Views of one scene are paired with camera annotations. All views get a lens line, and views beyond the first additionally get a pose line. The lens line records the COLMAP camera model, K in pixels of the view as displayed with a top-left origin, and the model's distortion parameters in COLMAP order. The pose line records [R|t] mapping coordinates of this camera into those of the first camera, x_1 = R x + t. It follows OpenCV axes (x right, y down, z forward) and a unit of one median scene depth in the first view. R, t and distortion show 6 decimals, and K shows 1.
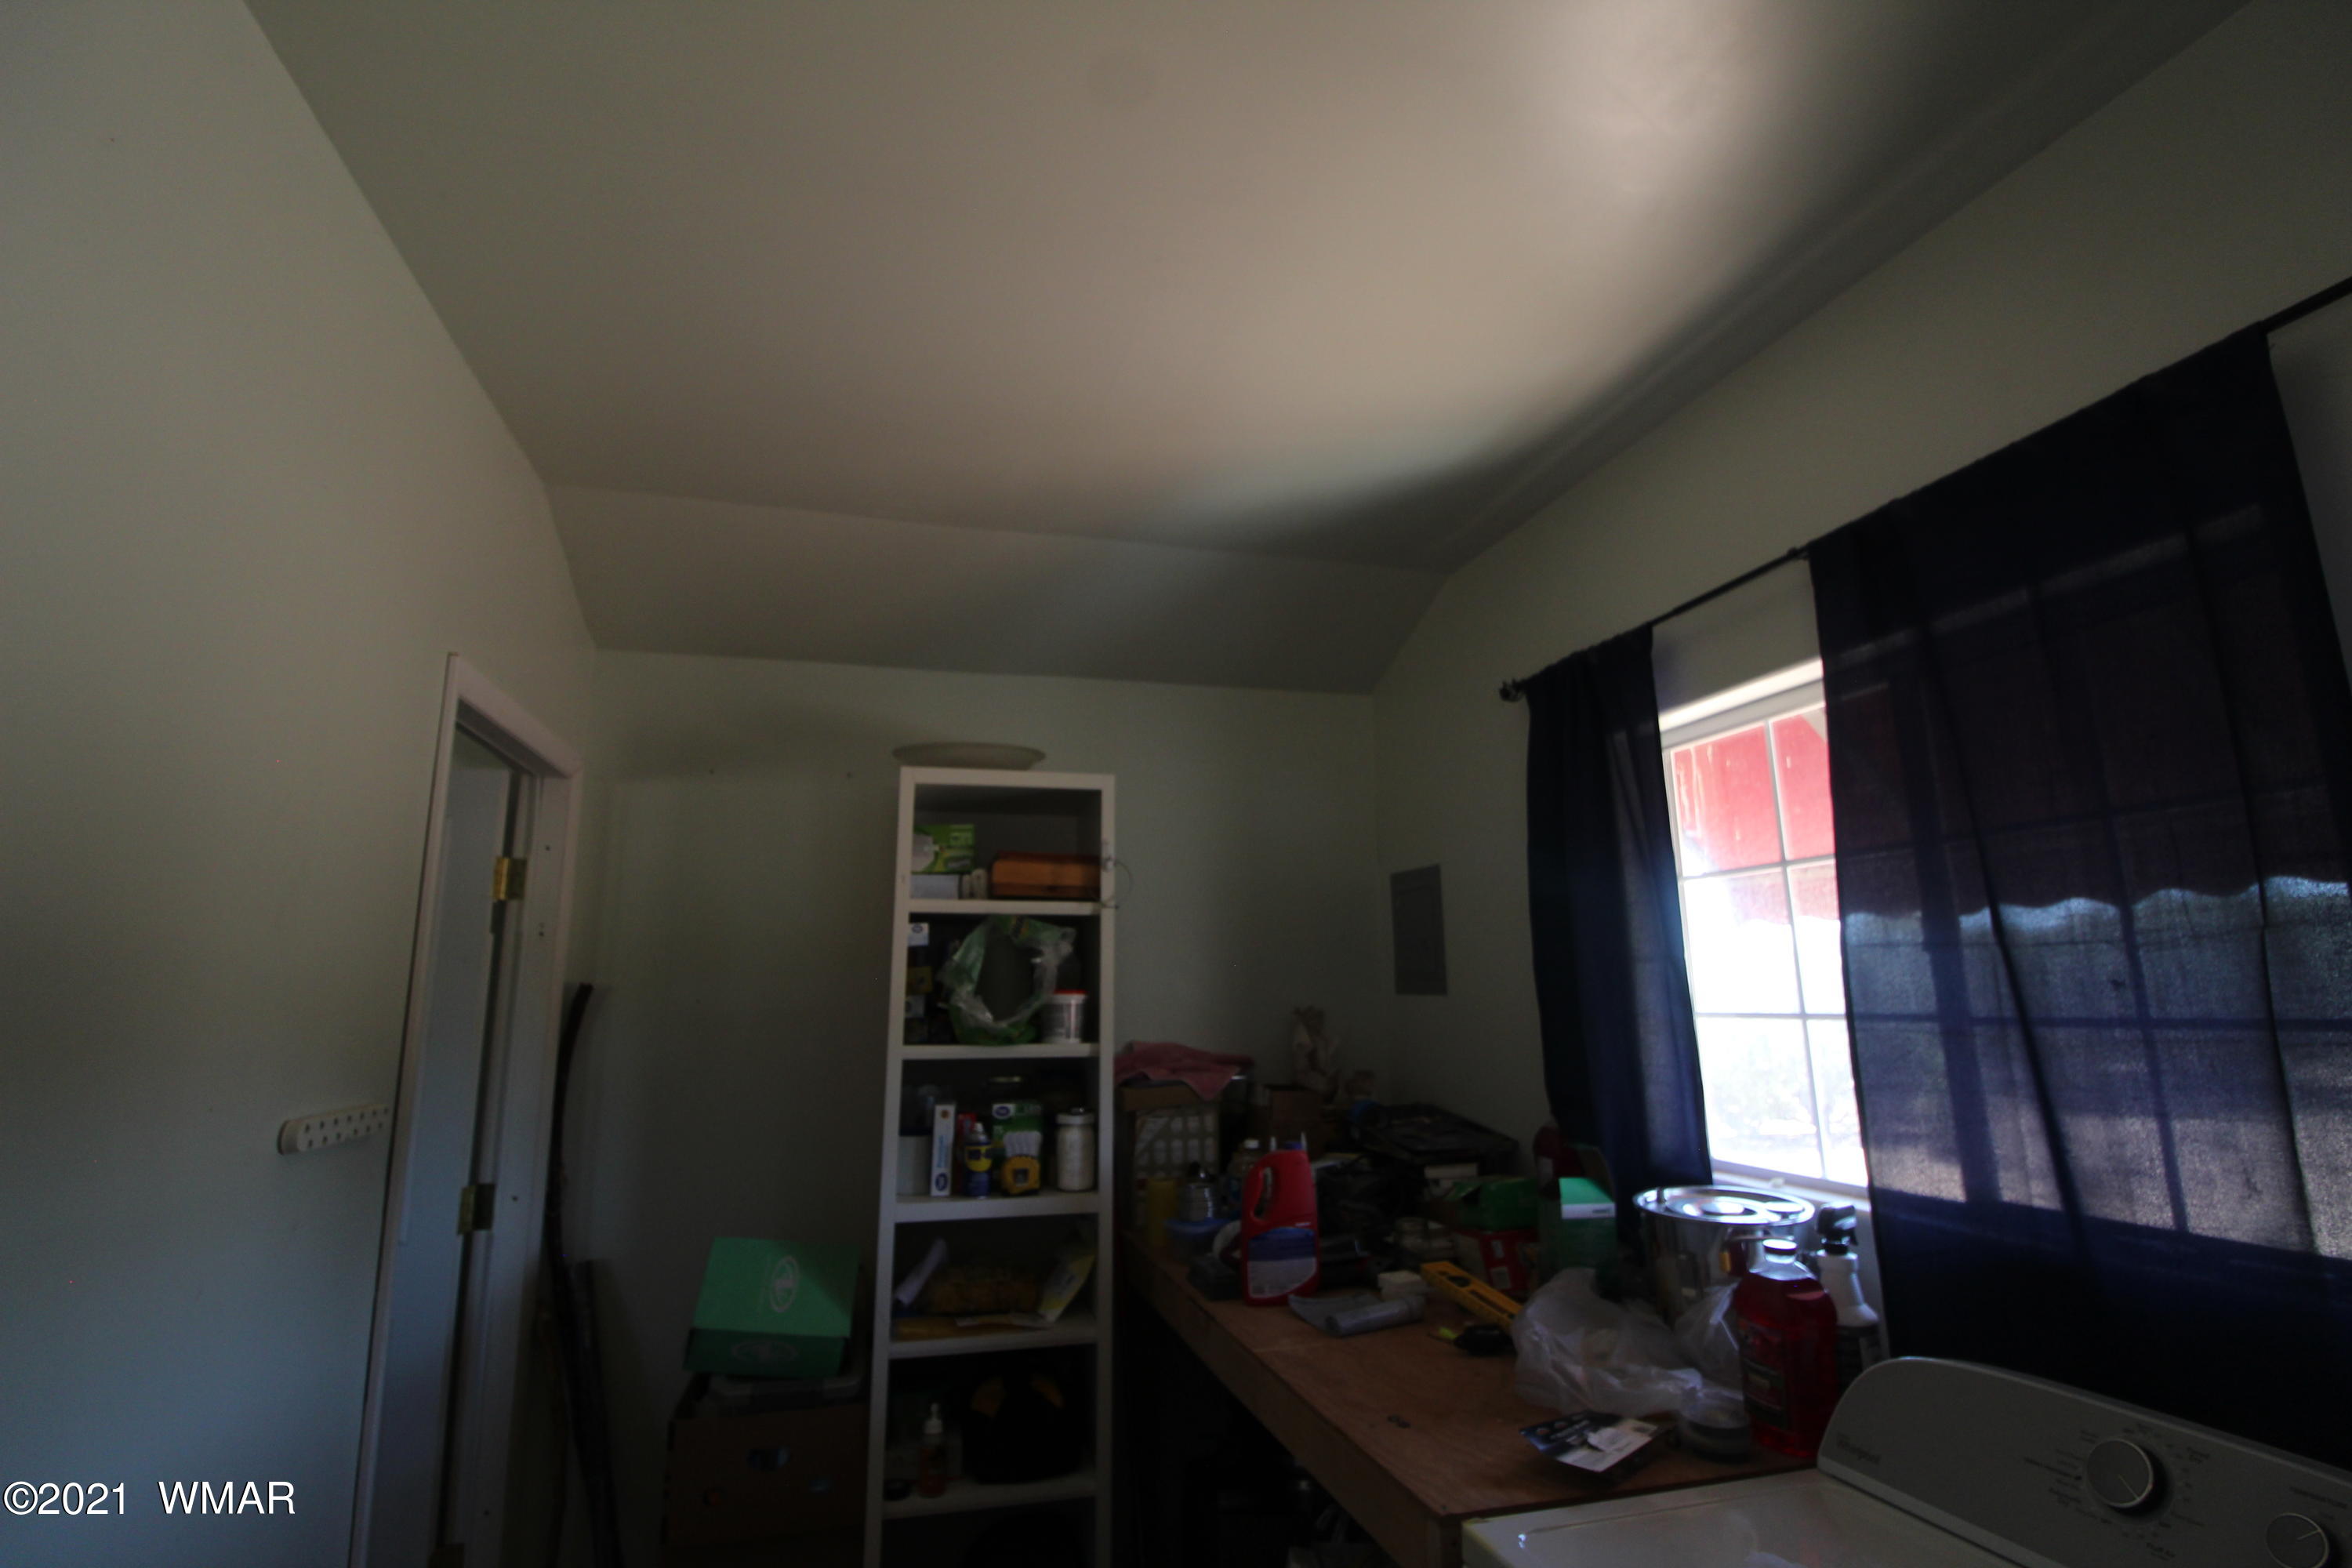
lens RADIAL K [[1121.9, 0, 1186.2], [0, 1121.9, 755.0], [0, 0, 1]] dist [0.001900, -0.014096]
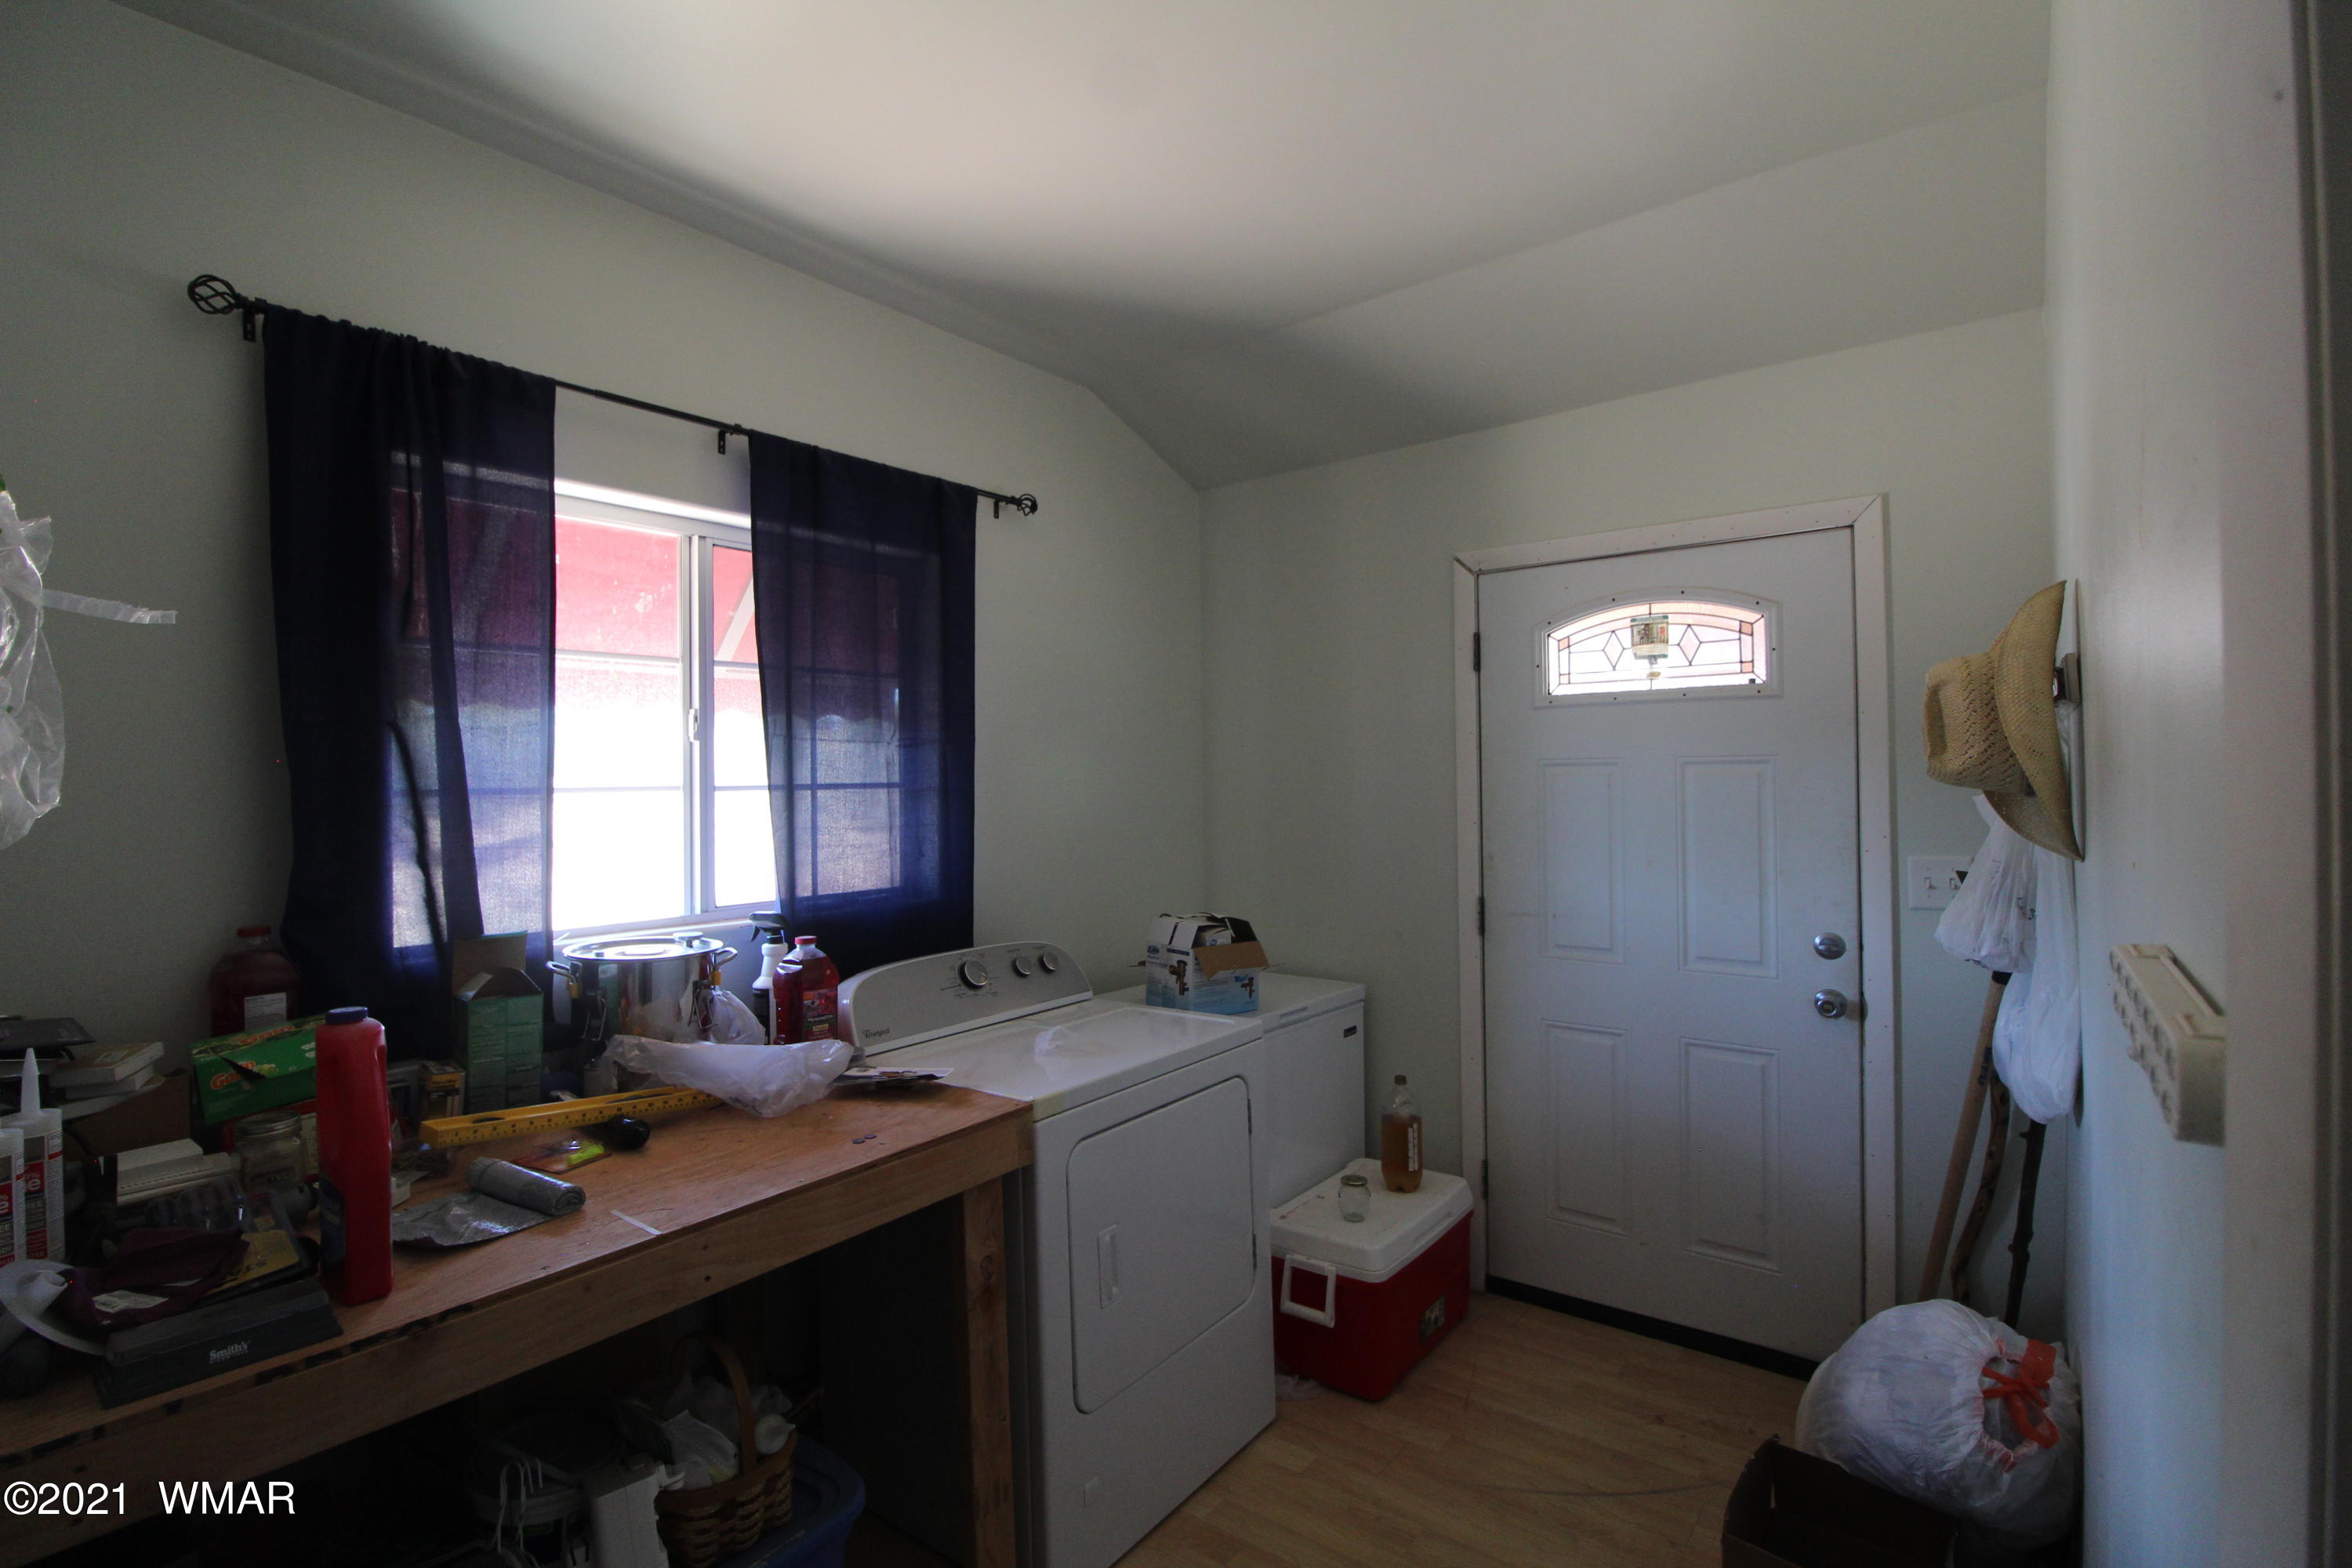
lens RADIAL K [[1121.9, 0, 1186.2], [0, 1121.9, 755.0], [0, 0, 1]] dist [0.001900, -0.014096]
pose [[-0.612005, 0.040242, 0.789830, -0.757584], [-0.152209, 0.974040, -0.167568, 0.317880], [-0.776069, -0.222771, -0.589992, 1.300846]]
